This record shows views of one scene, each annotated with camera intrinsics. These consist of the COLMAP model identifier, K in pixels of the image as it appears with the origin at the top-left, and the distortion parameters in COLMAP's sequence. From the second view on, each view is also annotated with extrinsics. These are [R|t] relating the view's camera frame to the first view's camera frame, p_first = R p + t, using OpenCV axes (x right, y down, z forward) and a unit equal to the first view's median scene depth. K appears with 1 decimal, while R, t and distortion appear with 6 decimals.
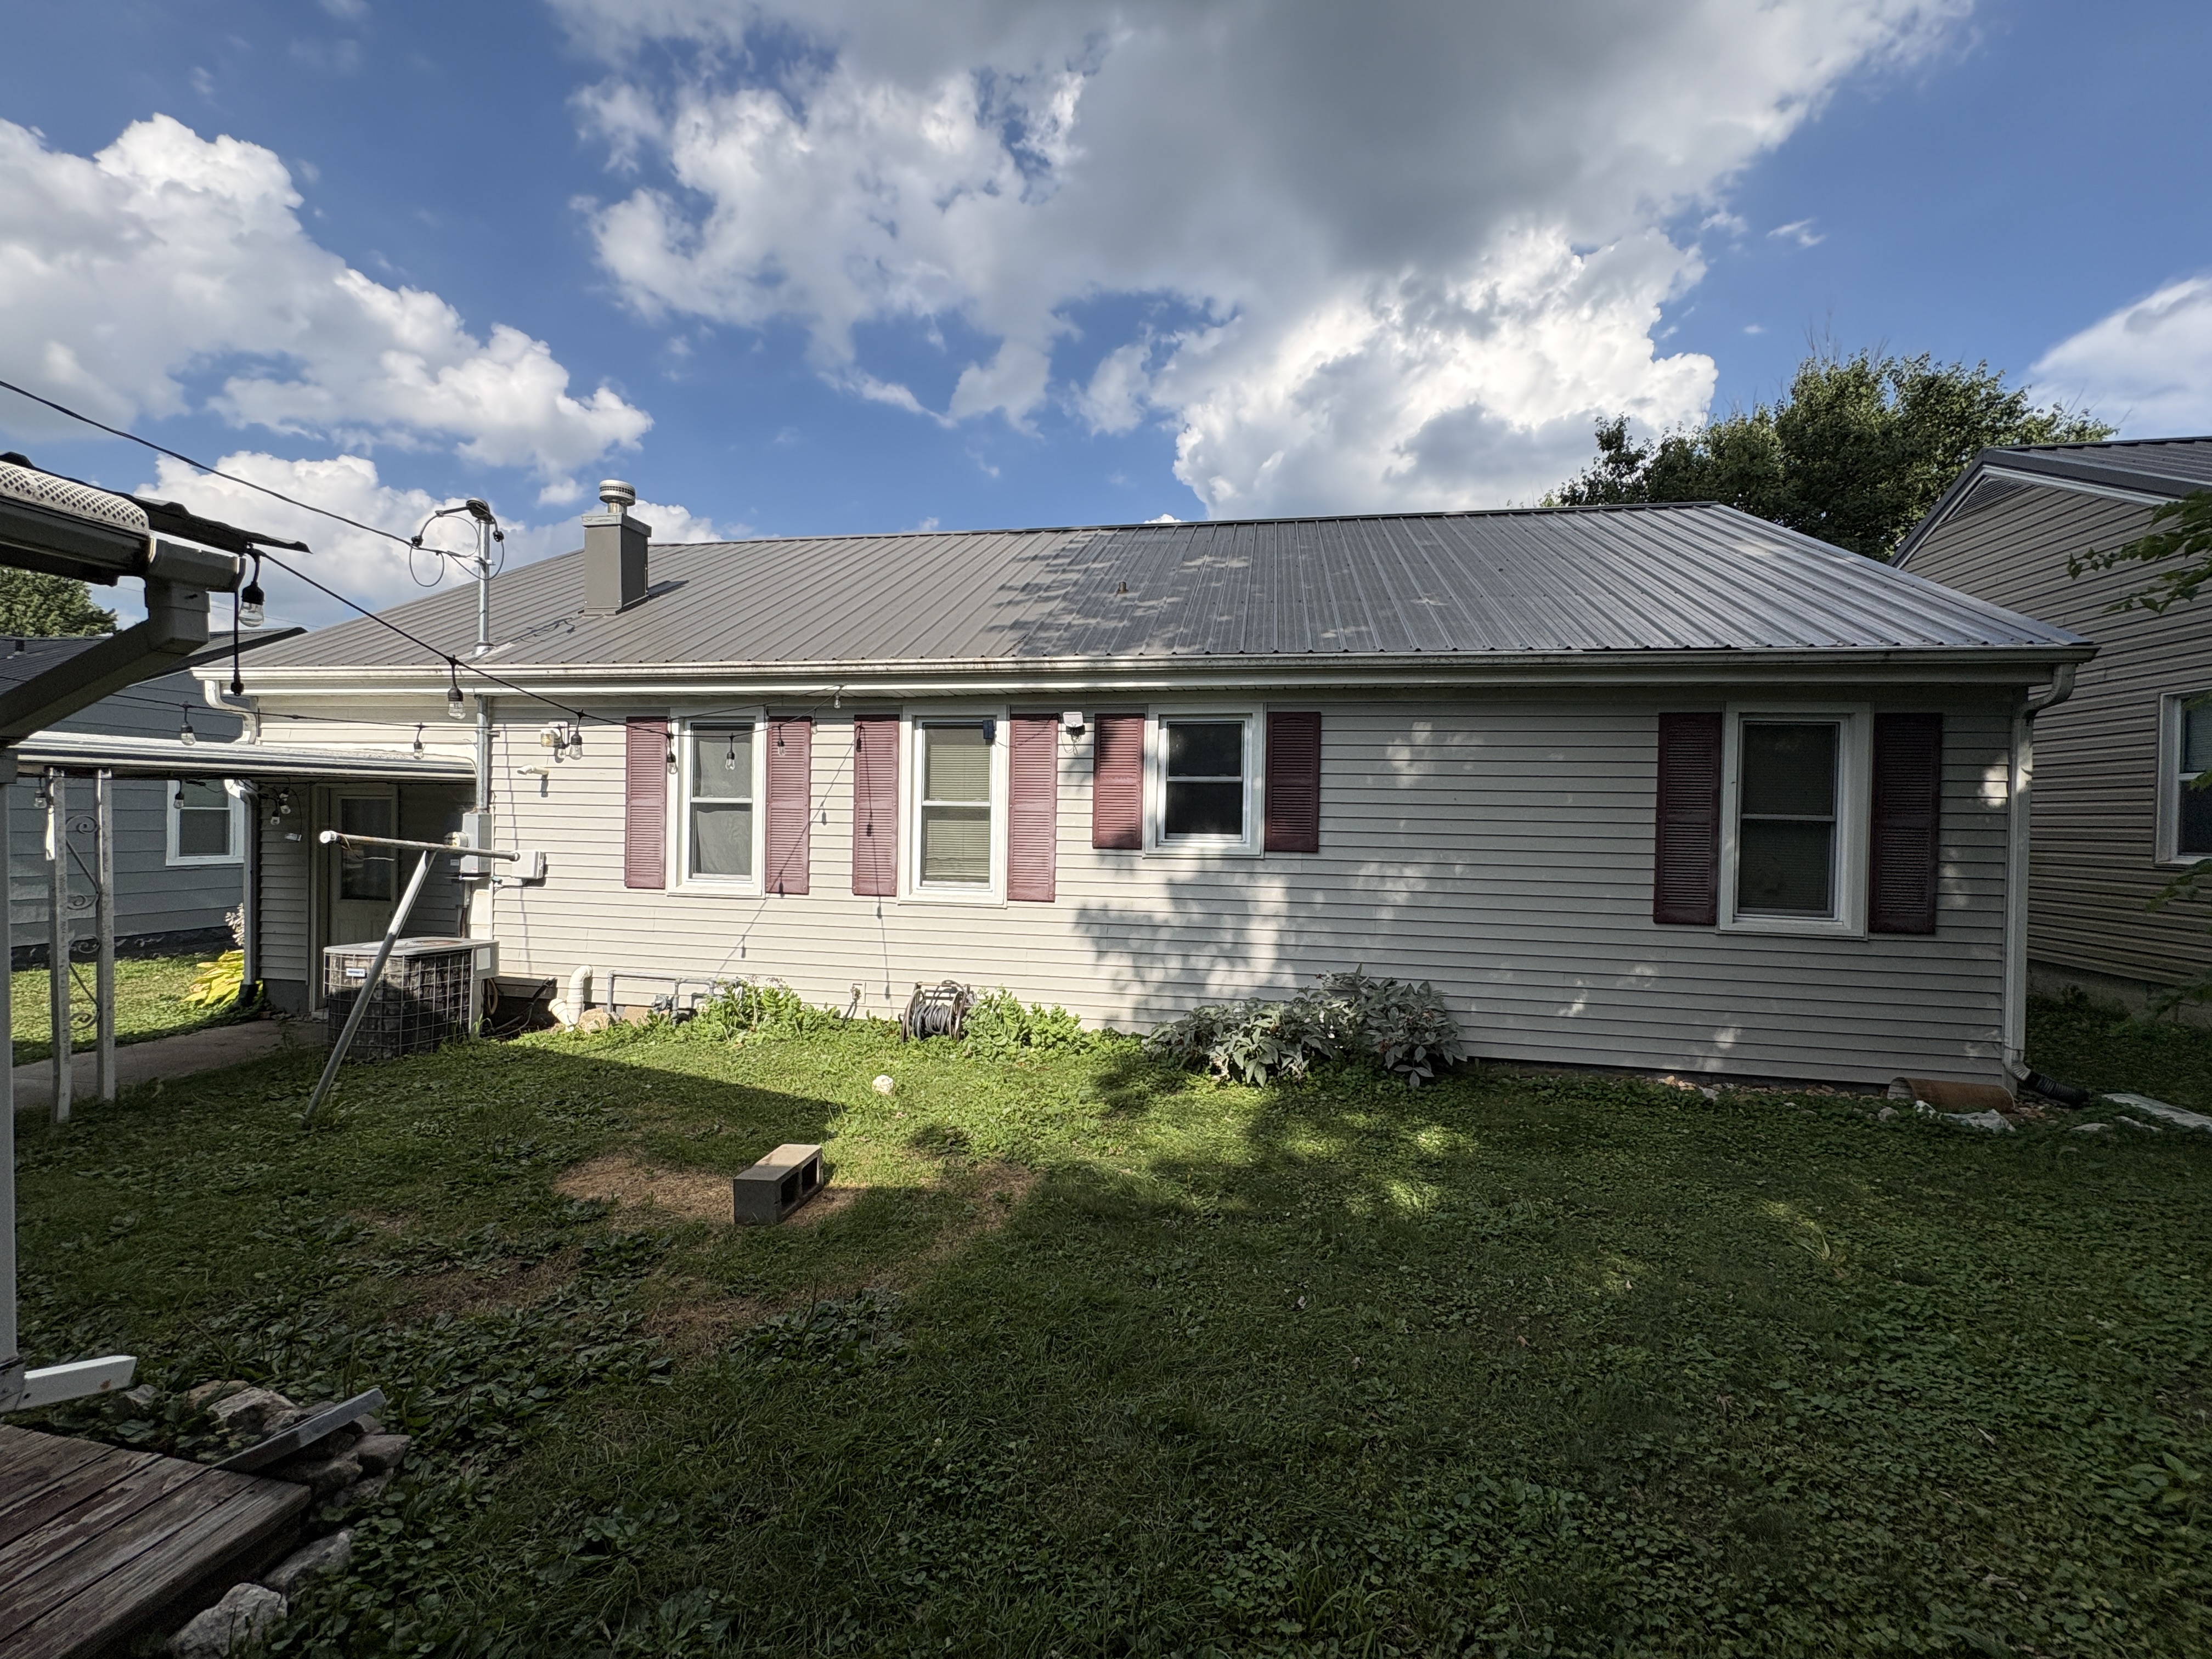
lens RADIAL K [[872.1, 0, 1113.6], [0, 872.1, 832.6], [0, 0, 1]] dist [-0.002072, 0.001104]
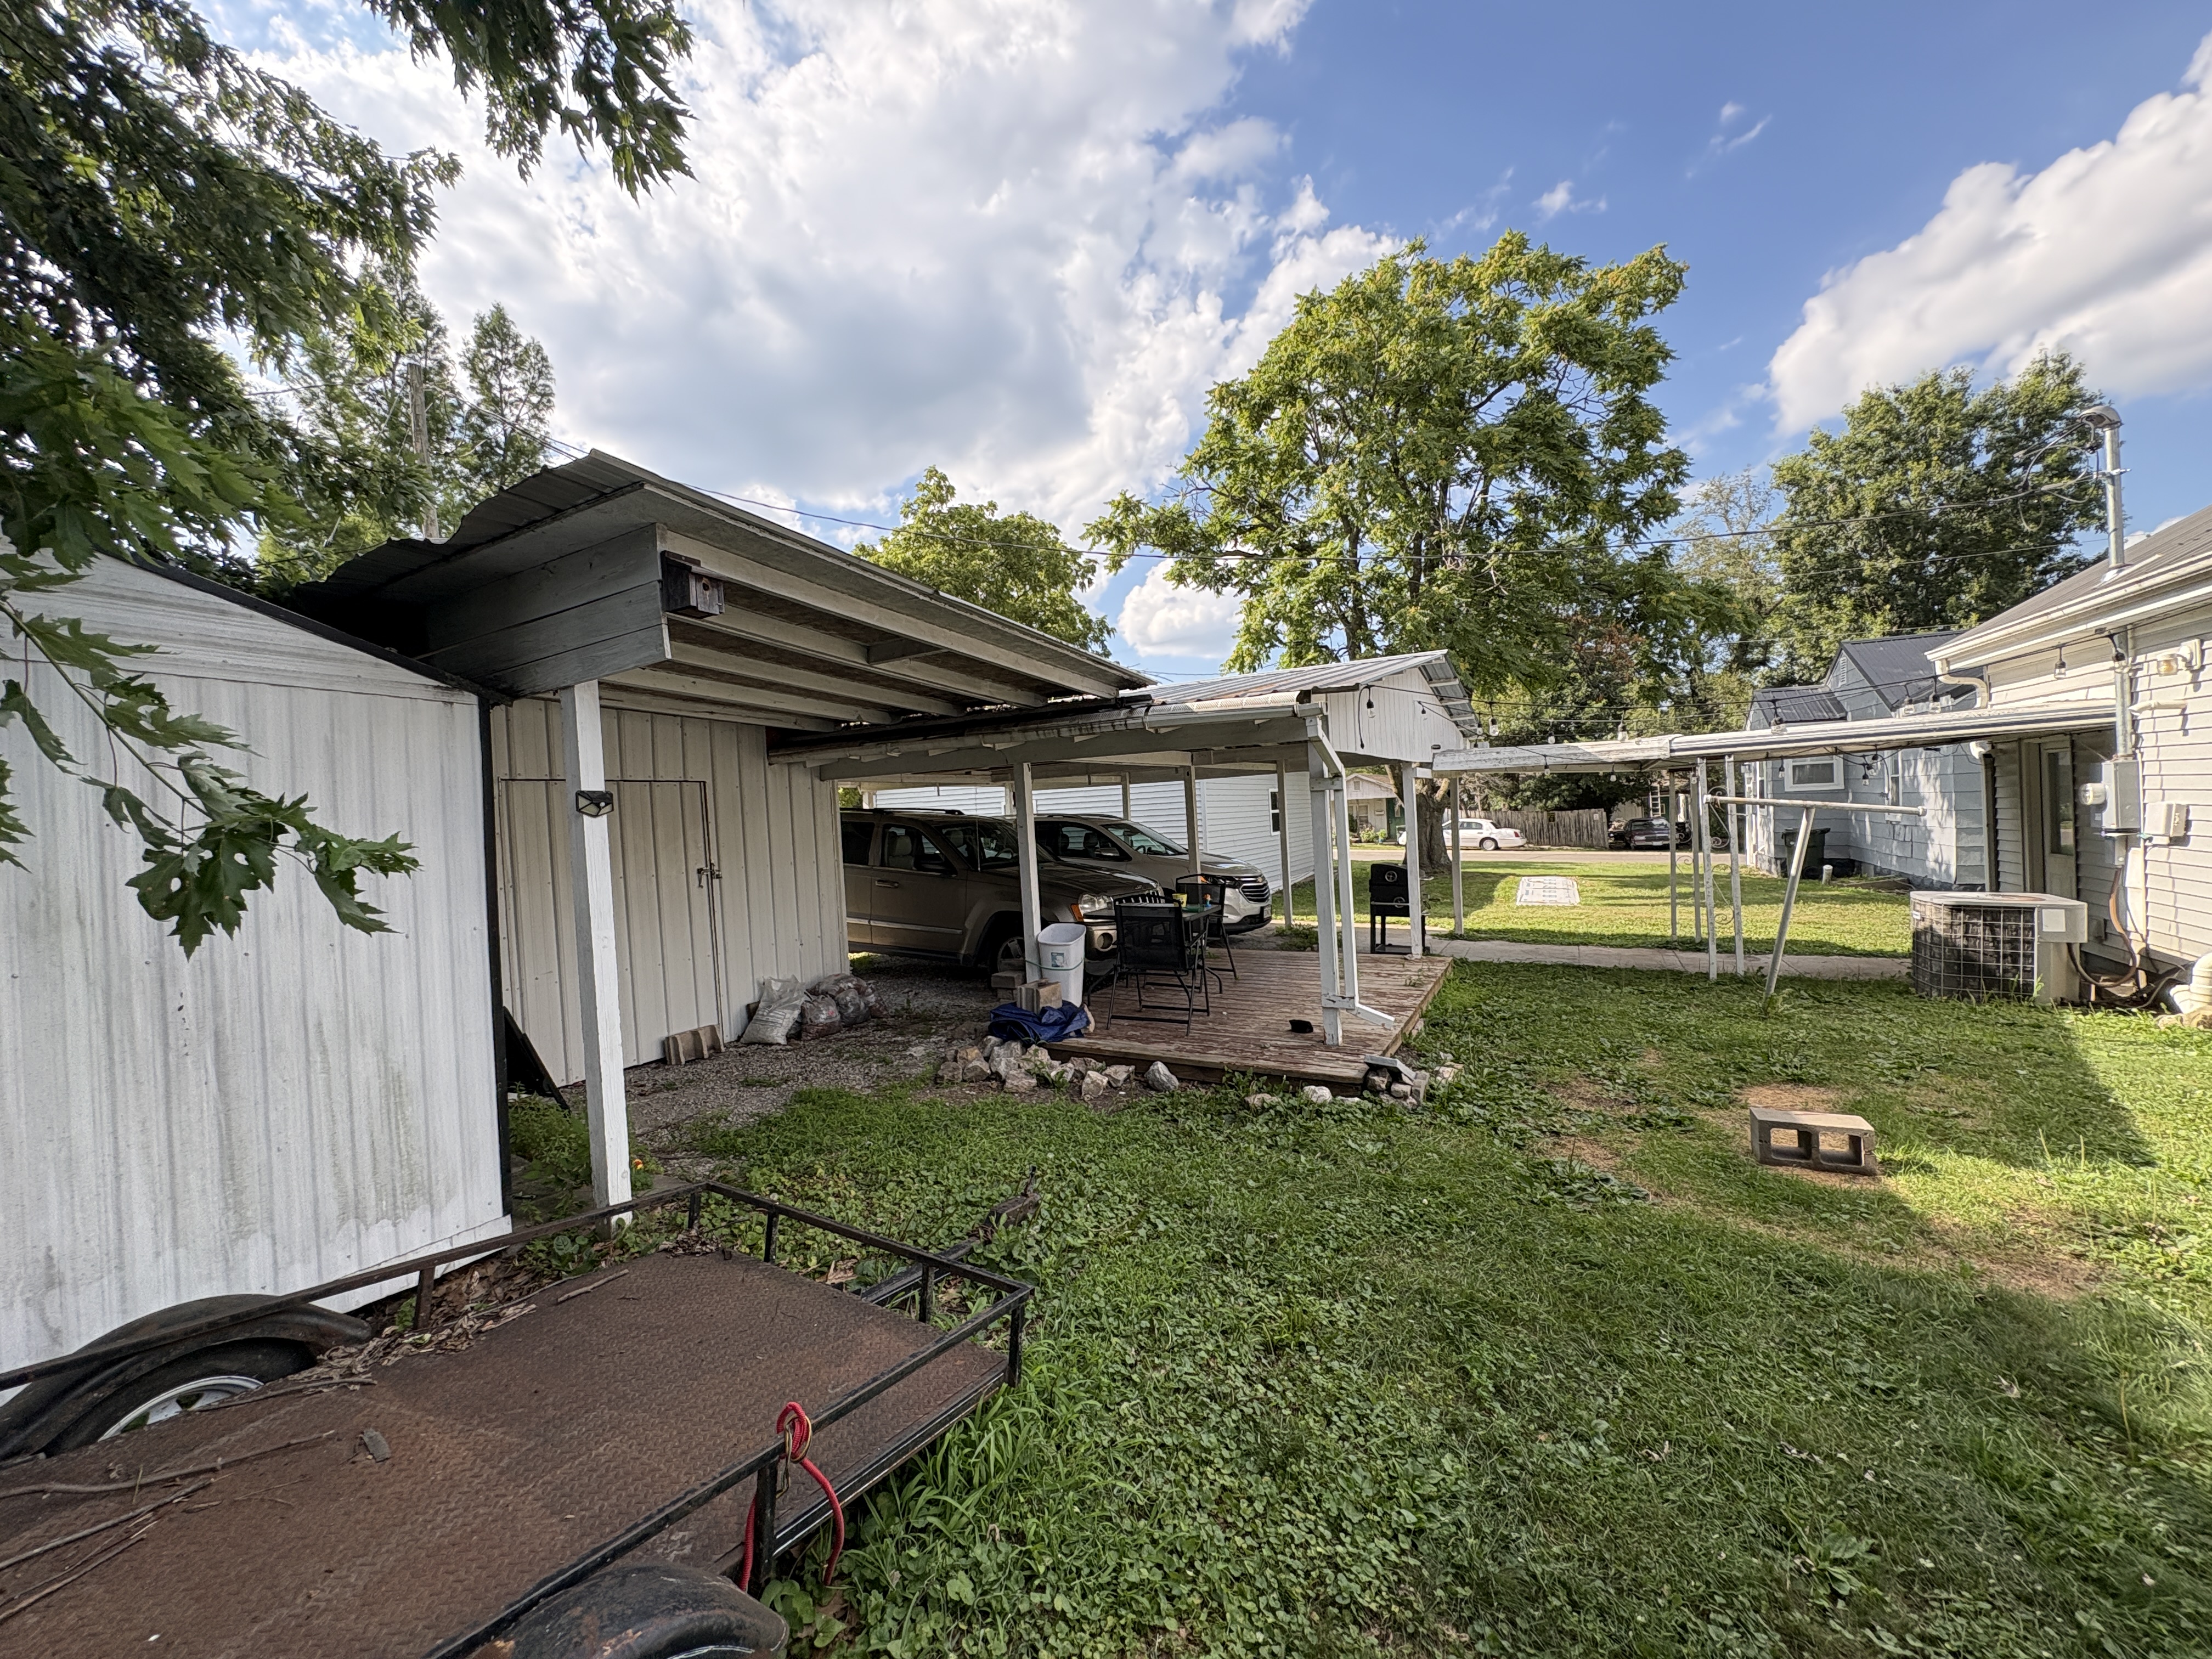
lens RADIAL K [[887.1, 0, 1111.0], [0, 887.1, 825.5], [0, 0, 1]] dist [-0.000827, -0.000049]
pose [[-0.289031, 0.011486, -0.957251, 0.432302], [0.034608, 0.999400, 0.001542, 0.006338], [0.956694, -0.032683, -0.289255, 0.284794]]
